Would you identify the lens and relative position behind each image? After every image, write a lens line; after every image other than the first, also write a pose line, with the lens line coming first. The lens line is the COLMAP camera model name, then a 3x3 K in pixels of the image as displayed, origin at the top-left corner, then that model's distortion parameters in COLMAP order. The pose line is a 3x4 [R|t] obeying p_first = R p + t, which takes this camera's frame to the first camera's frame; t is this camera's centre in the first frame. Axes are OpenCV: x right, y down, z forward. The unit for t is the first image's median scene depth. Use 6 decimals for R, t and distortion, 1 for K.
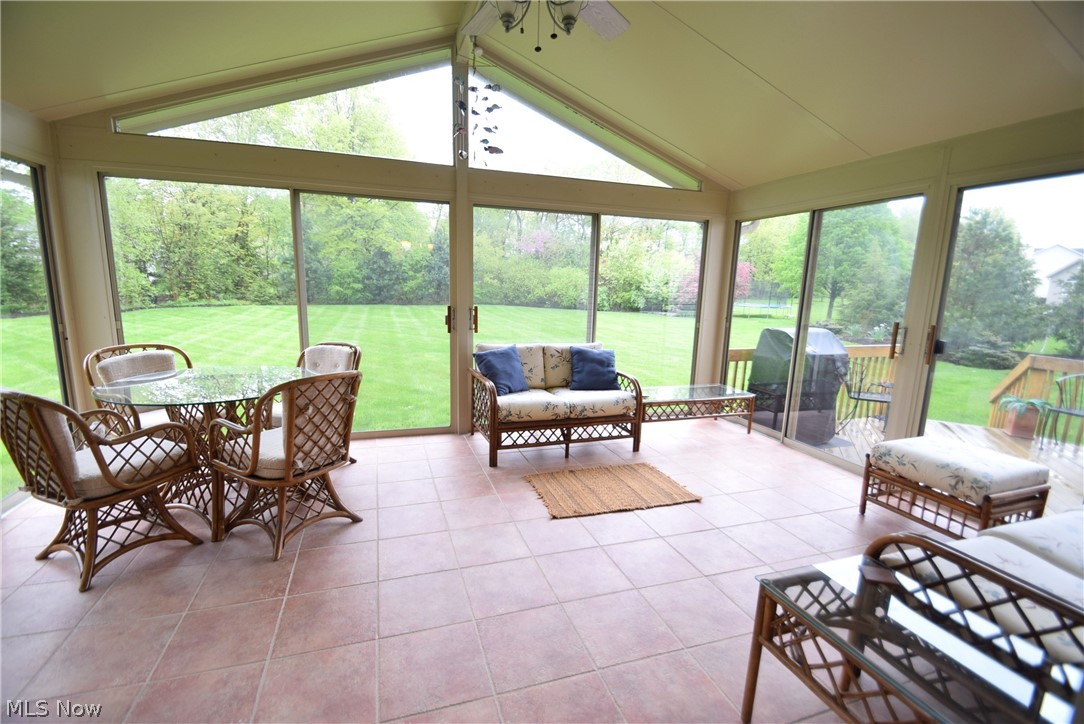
lens RADIAL K [[475.3, 0, 536.5], [0, 475.3, 364.6], [0, 0, 1]] dist [0.000883, -0.001513]
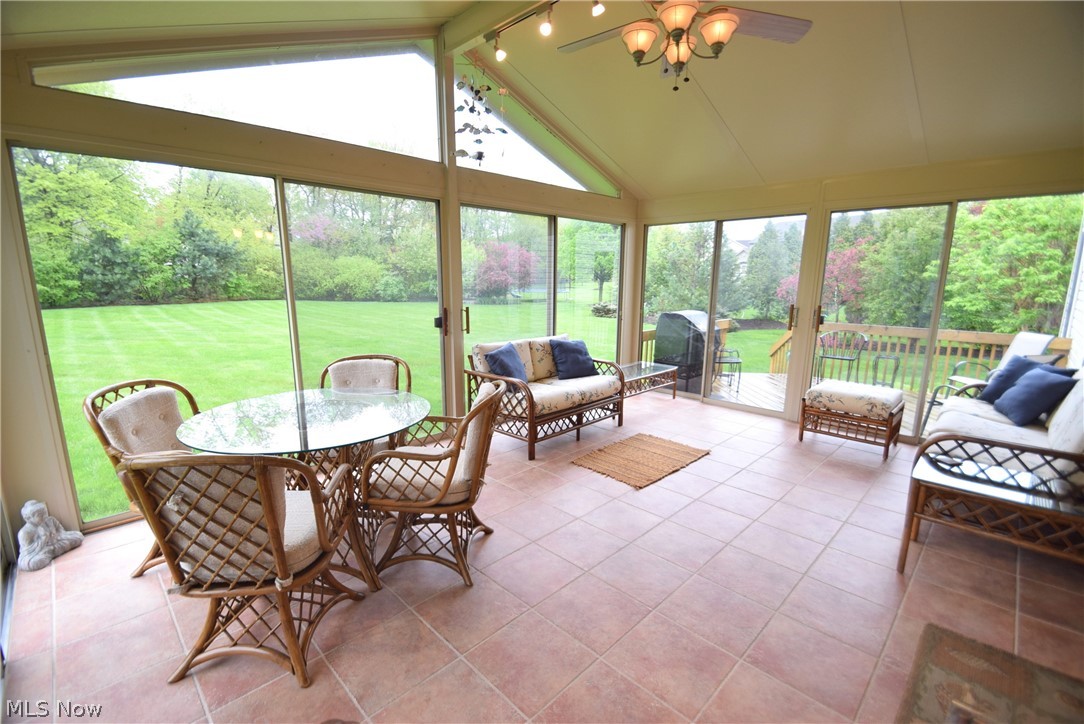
lens RADIAL K [[475.3, 0, 534.6], [0, 475.3, 362.7], [0, 0, 1]] dist [0.000883, -0.001513]
pose [[0.897266, -0.100189, 0.429972, -0.438452], [0.091254, 0.994966, 0.041412, -0.034986], [-0.431957, 0.002079, 0.901892, 0.044568]]
